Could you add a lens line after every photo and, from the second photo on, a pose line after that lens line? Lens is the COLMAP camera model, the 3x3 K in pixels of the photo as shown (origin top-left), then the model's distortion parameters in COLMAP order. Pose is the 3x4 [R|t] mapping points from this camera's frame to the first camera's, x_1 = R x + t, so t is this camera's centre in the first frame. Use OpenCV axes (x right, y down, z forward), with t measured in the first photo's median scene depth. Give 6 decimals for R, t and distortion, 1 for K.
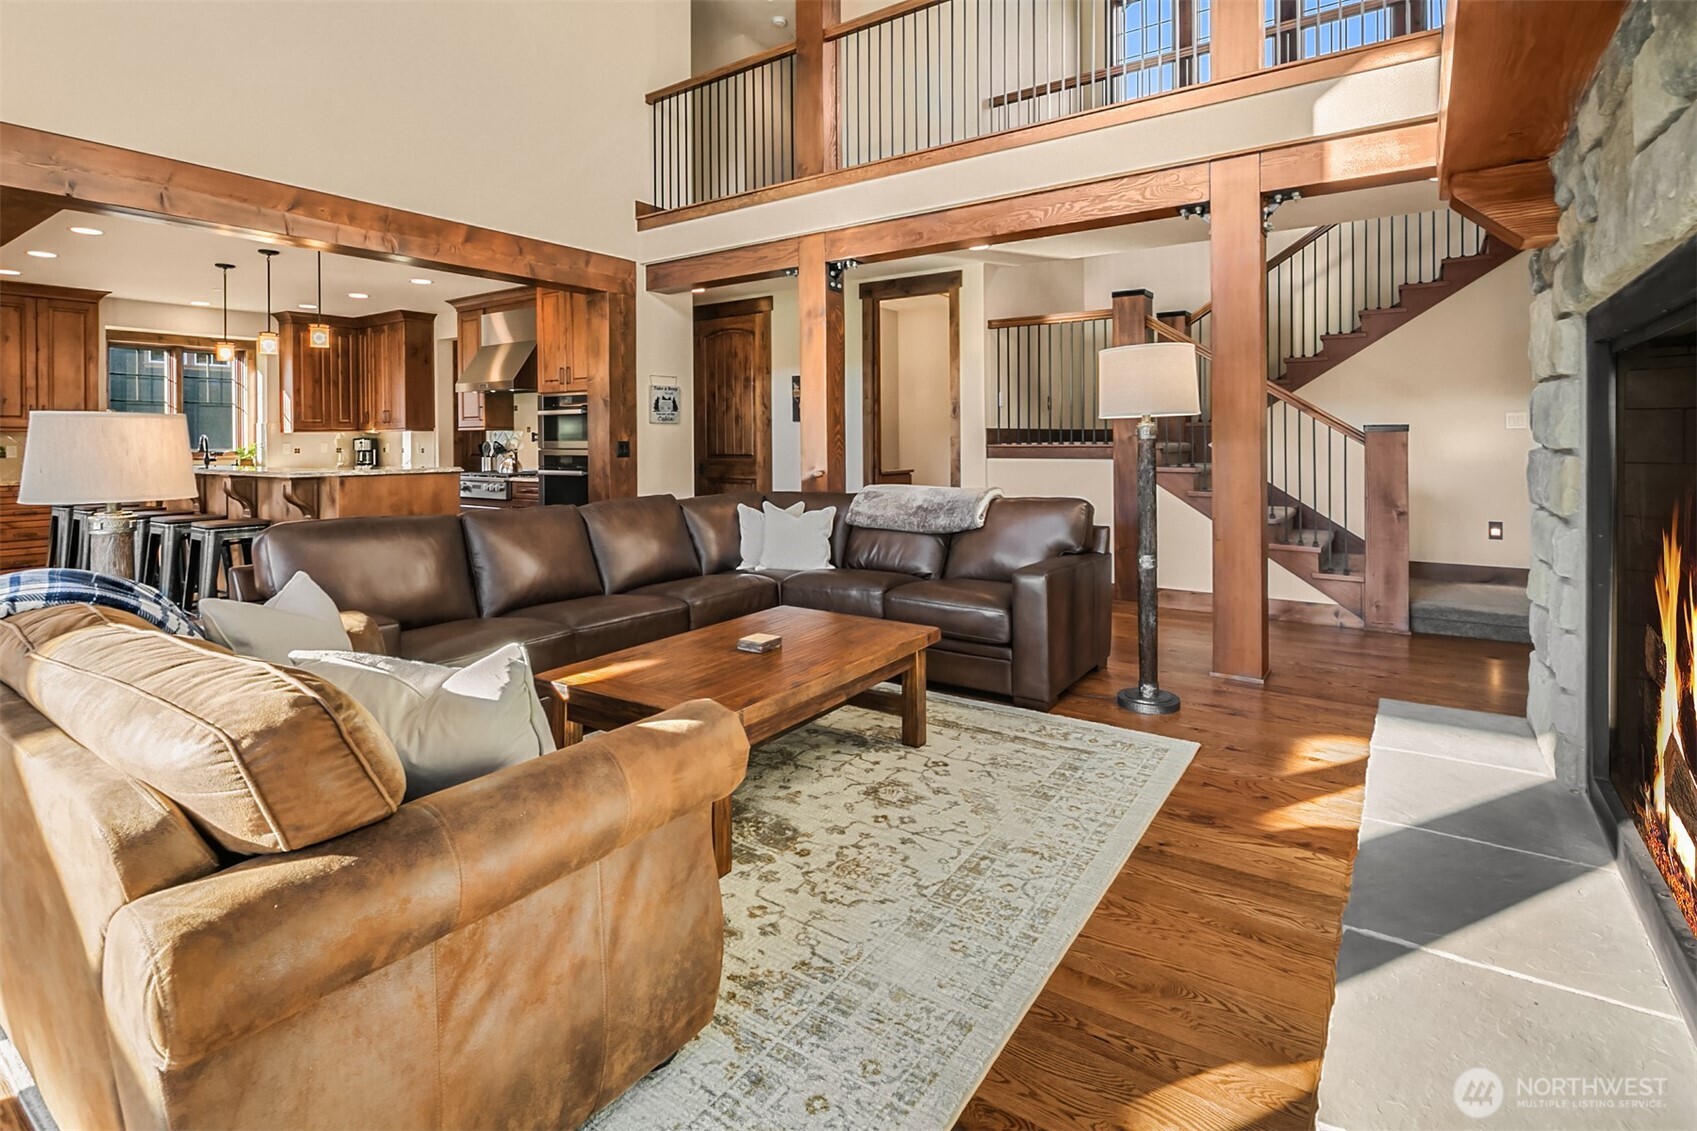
lens RADIAL K [[822.1, 0, 871.7], [0, 822.1, 436.5], [0, 0, 1]] dist [0.006097, -0.000303]
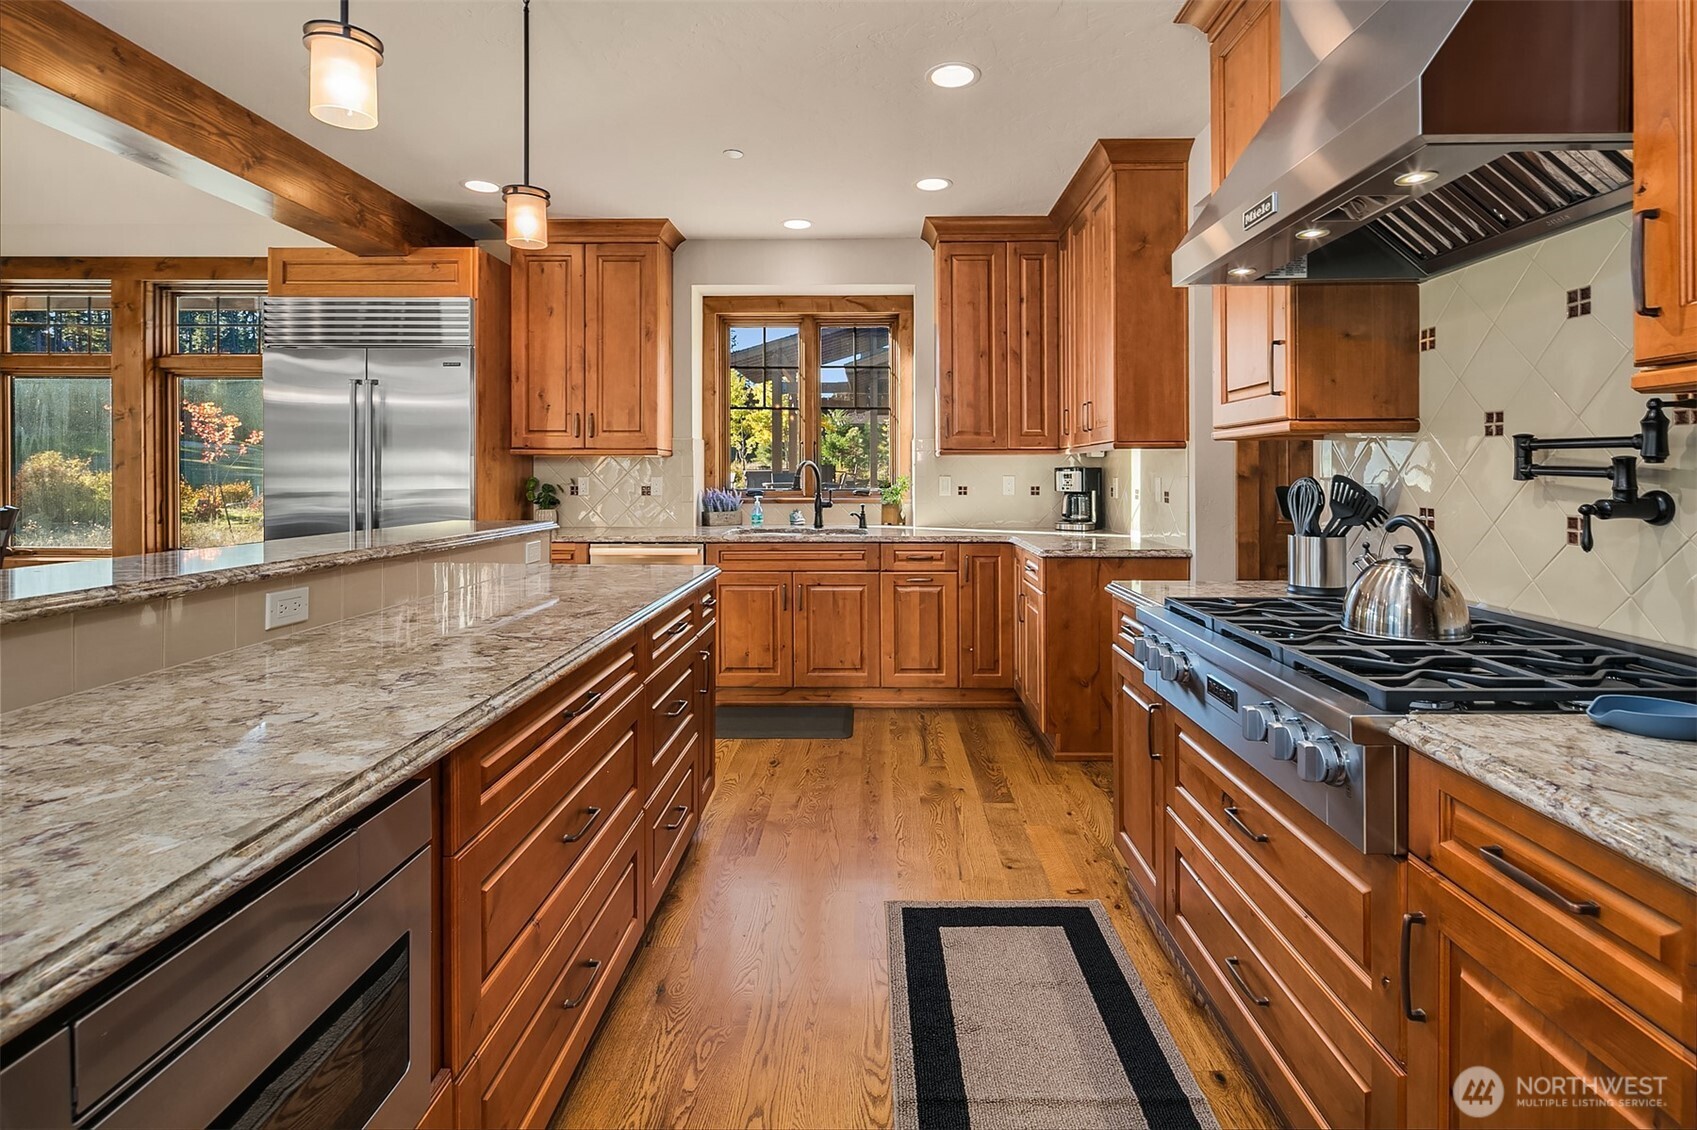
lens RADIAL K [[822.1, 0, 859.4], [0, 822.1, 472.8], [0, 0, 1]] dist [0.006097, -0.000303]
pose [[0.536519, 0.004192, -0.843878, -0.310850], [-0.000336, 0.999989, 0.004754, 0.003482], [0.843888, -0.002267, 0.536514, 0.714113]]
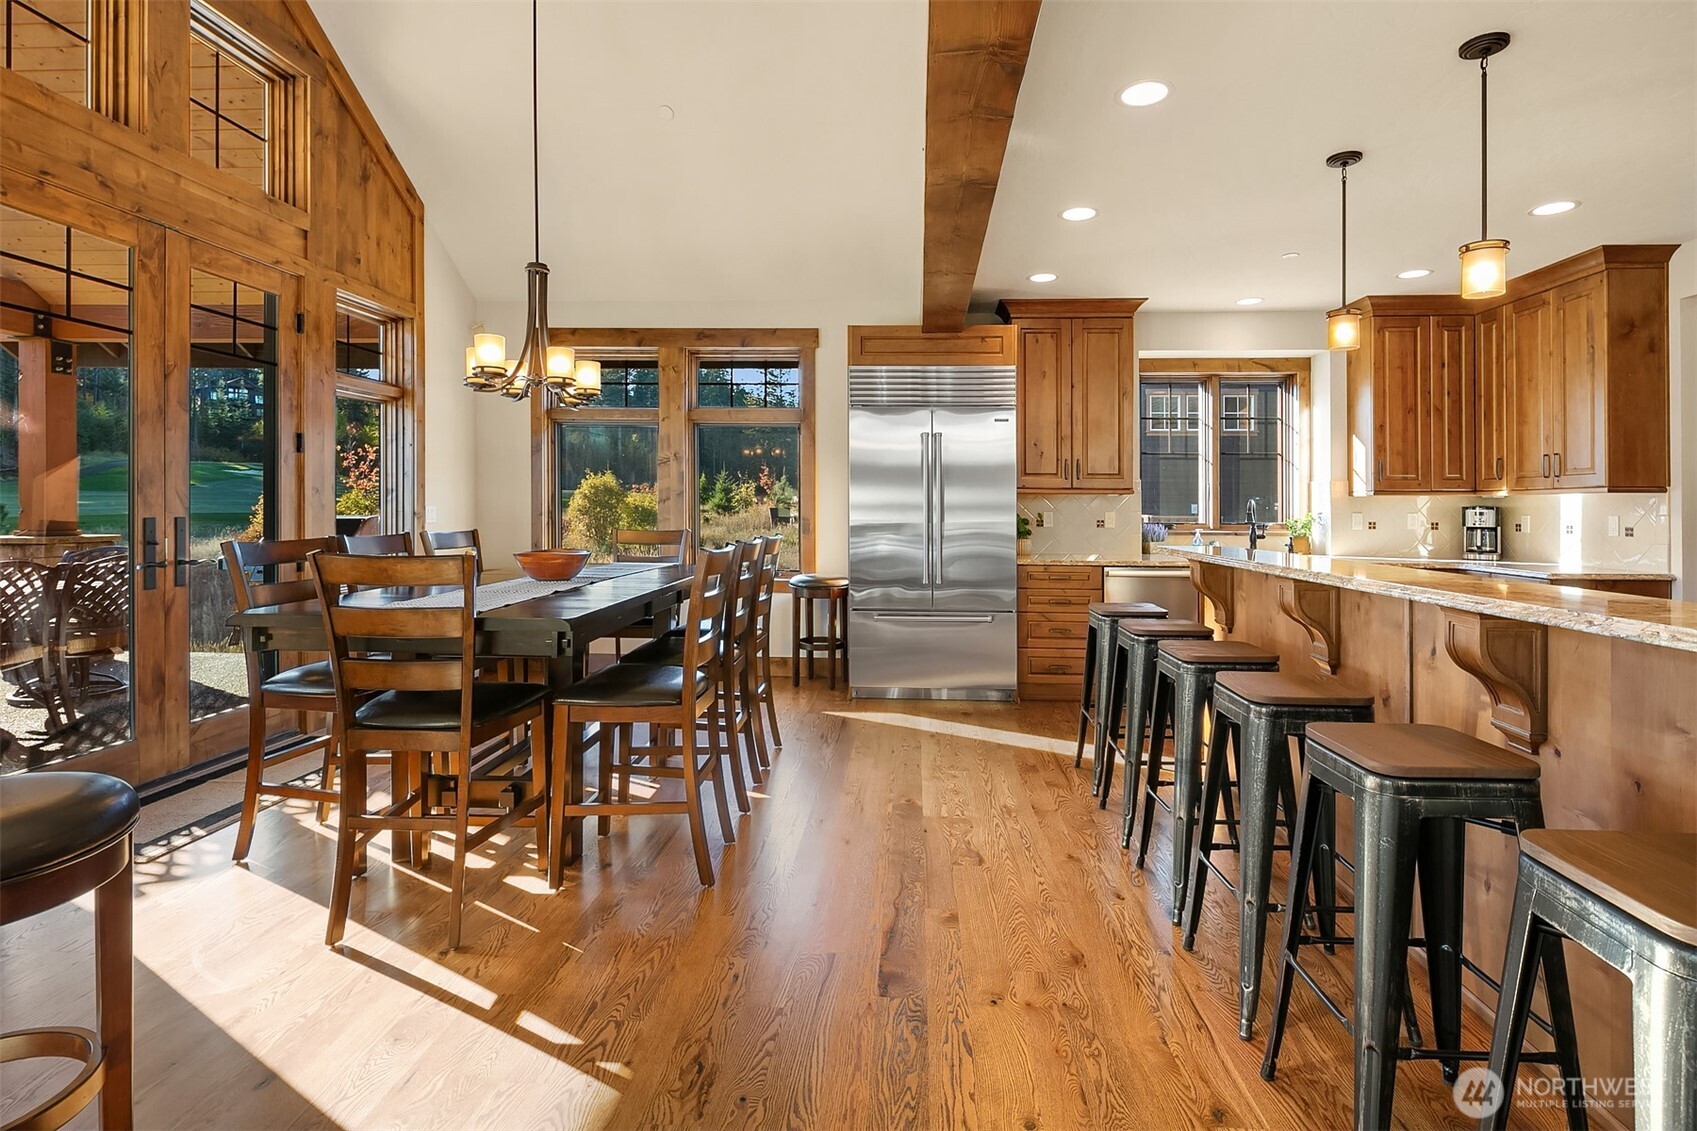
lens RADIAL K [[822.1, 0, 867.8], [0, 822.1, 499.1], [0, 0, 1]] dist [0.006097, -0.000303]
pose [[0.516254, 0.002262, -0.856433, -0.389869], [-0.005333, 0.999986, -0.000573, -0.000298], [0.856419, 0.004863, 0.516258, 0.382186]]
